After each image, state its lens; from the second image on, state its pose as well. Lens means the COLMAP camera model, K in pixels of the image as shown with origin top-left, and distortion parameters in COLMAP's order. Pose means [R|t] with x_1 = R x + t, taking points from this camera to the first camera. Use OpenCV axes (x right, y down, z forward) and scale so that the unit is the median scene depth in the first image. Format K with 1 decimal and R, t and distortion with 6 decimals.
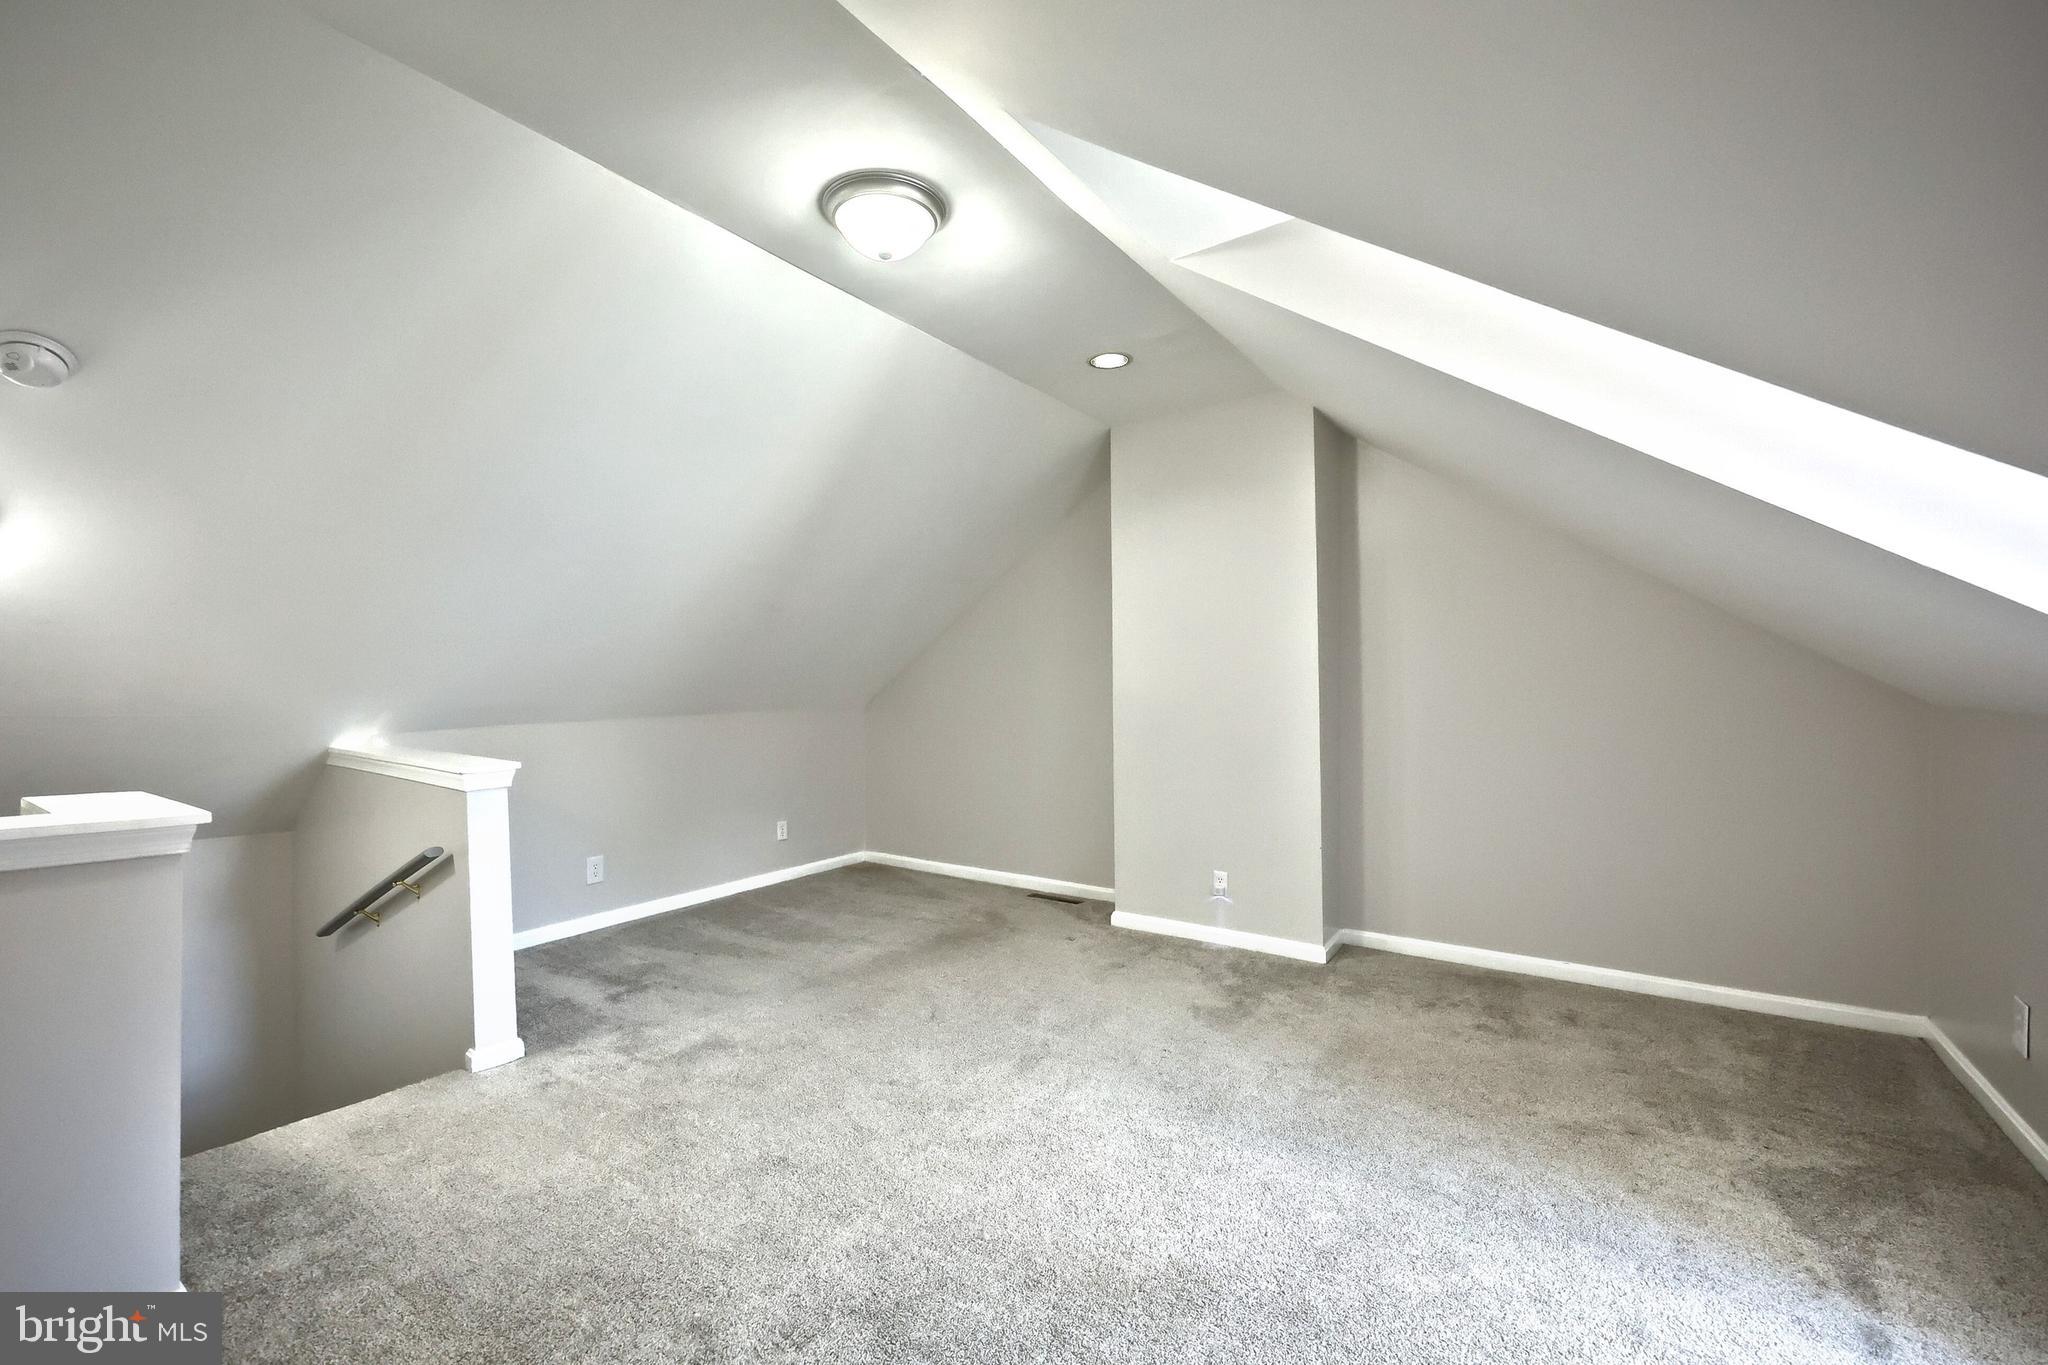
lens RADIAL K [[840.4, 0, 1018.7], [0, 840.4, 681.8], [0, 0, 1]] dist [-0.002301, 0.000622]
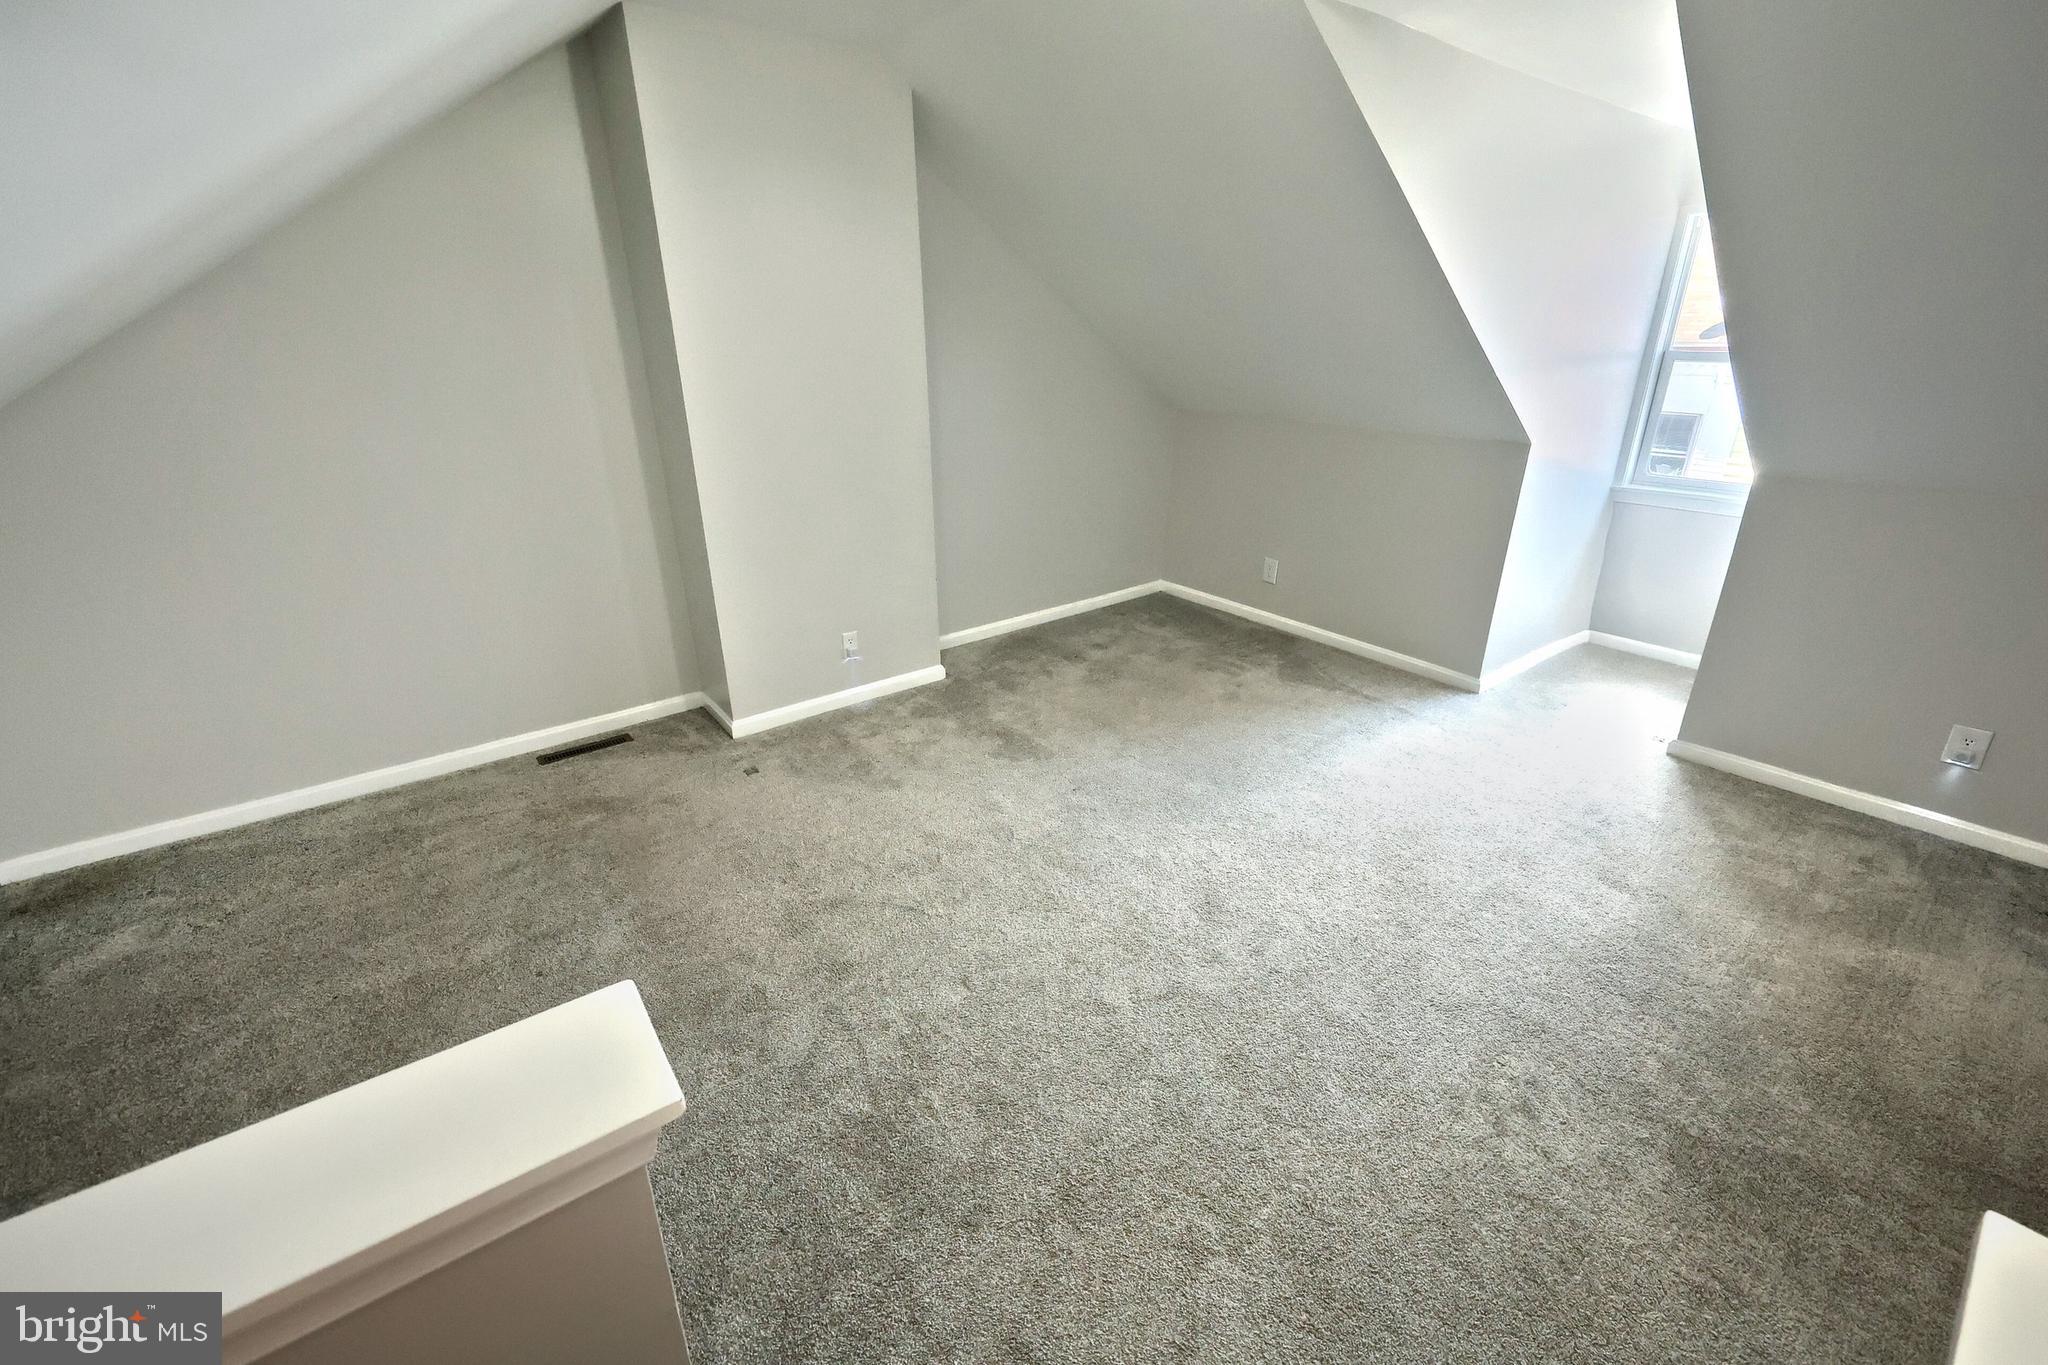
lens RADIAL K [[840.4, 0, 1022.7], [0, 840.4, 672.5], [0, 0, 1]] dist [-0.002301, 0.000622]
pose [[0.308803, -0.359344, 0.880632, -0.651988], [0.005291, 0.926518, 0.376213, -0.099122], [-0.951111, -0.111516, 0.288013, 0.661081]]
